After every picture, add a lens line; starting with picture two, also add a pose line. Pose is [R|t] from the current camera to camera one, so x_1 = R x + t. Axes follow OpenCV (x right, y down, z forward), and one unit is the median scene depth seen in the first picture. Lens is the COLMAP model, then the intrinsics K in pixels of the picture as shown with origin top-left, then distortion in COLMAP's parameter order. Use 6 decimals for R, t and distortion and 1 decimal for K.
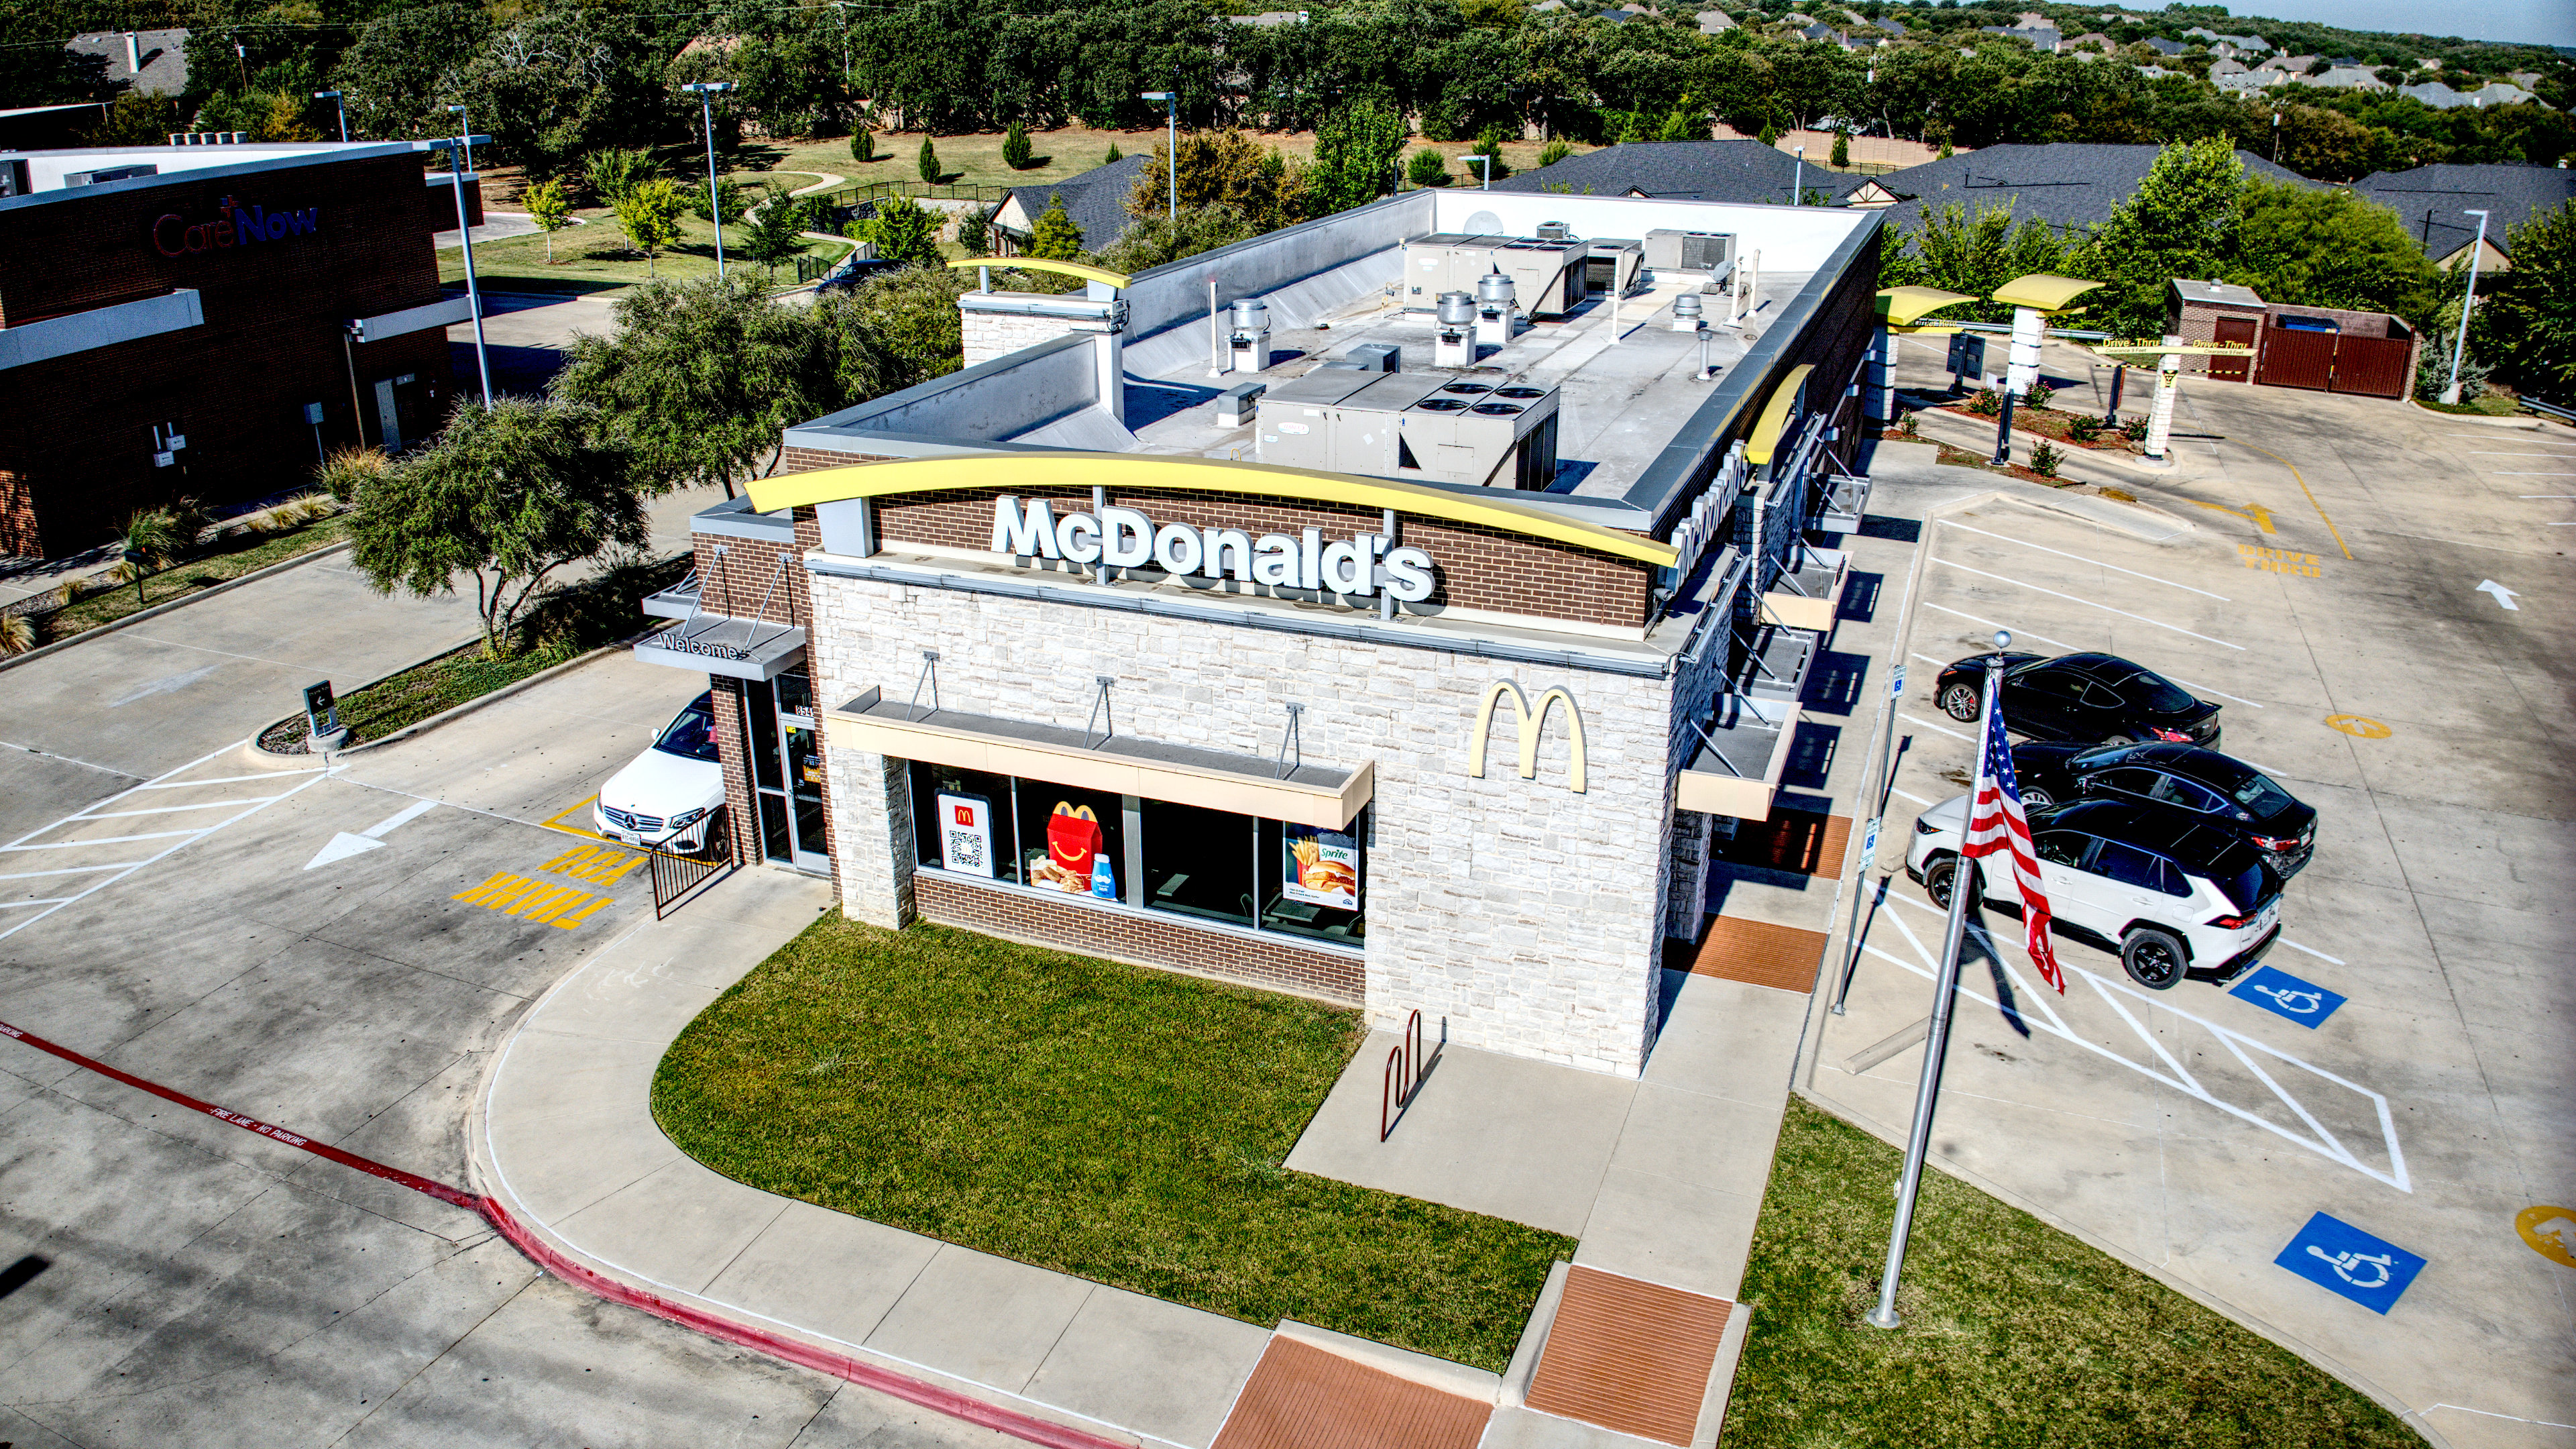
lens RADIAL K [[1794.7, 0, 1288.0], [0, 1794.7, 724.5], [0, 0, 1]] dist [-0.102718, -0.013642]
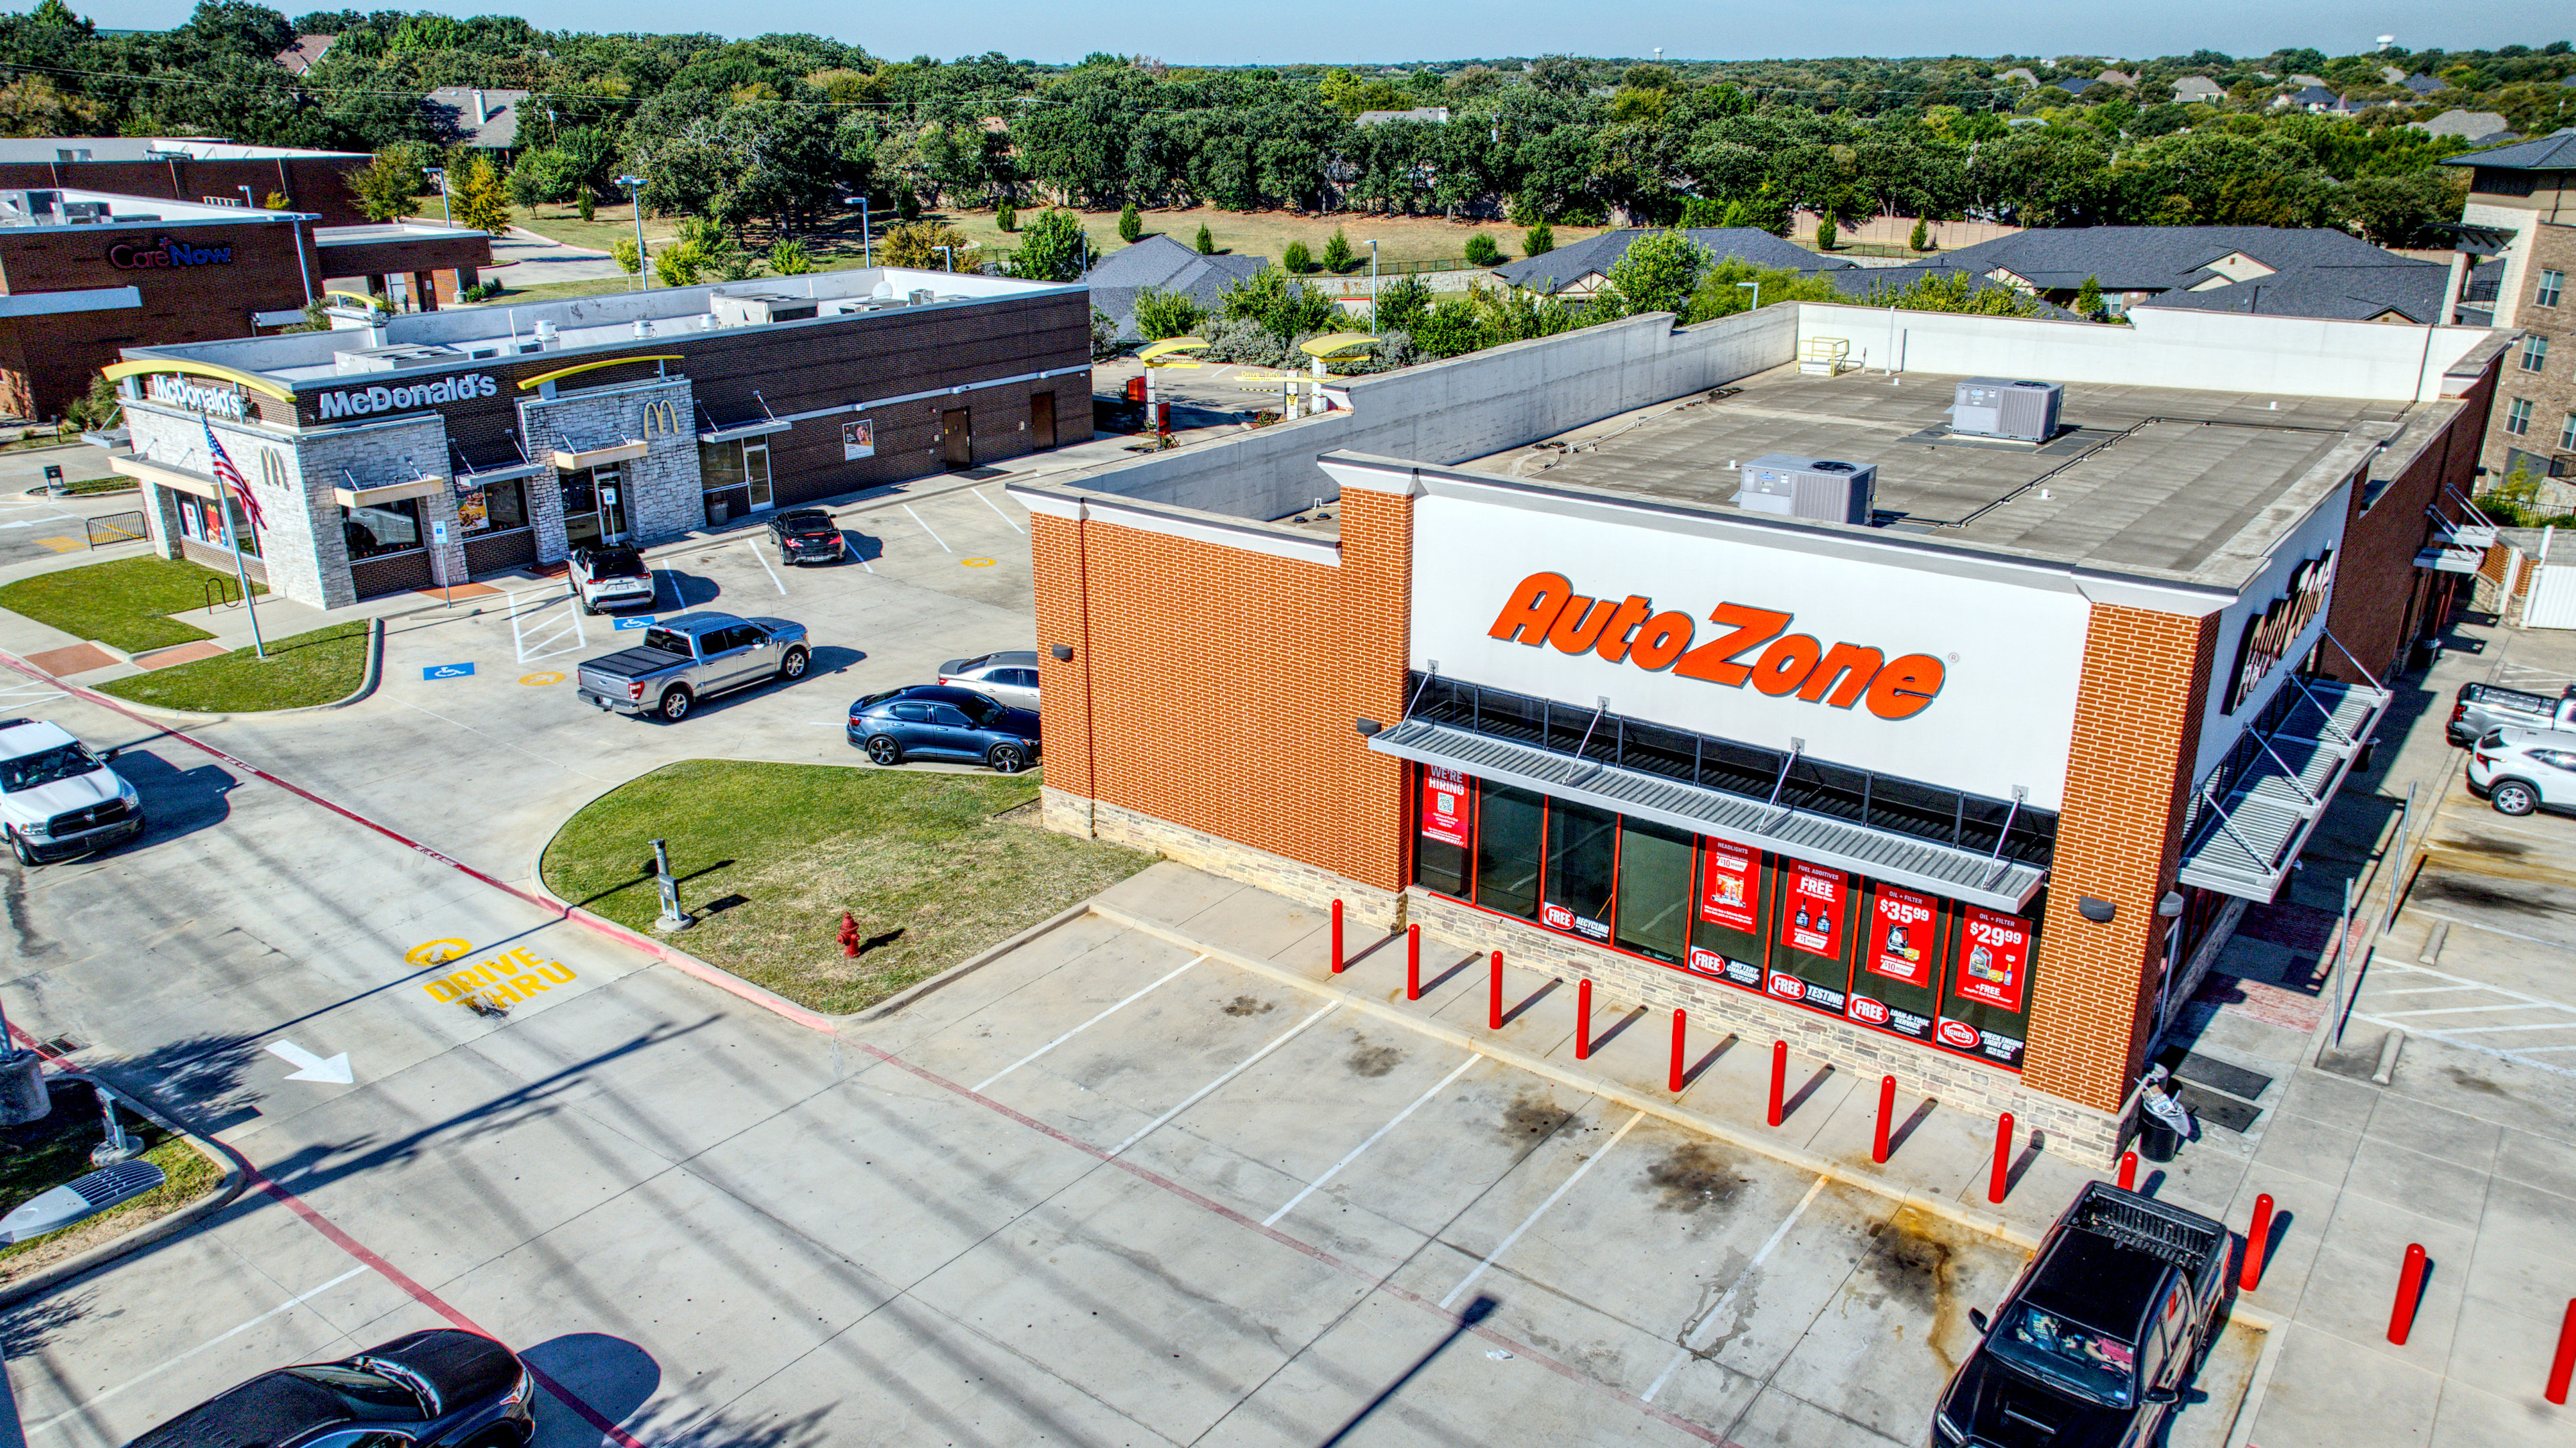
lens RADIAL K [[1828.5, 0, 1302.3], [0, 1828.5, 717.9], [0, 0, 1]] dist [-0.003910, 0.056237]
pose [[0.962820, 0.088270, -0.255315, 1.592608], [-0.100048, 0.994419, -0.033491, 0.214461], [0.250934, 0.057789, 0.966278, -0.847974]]
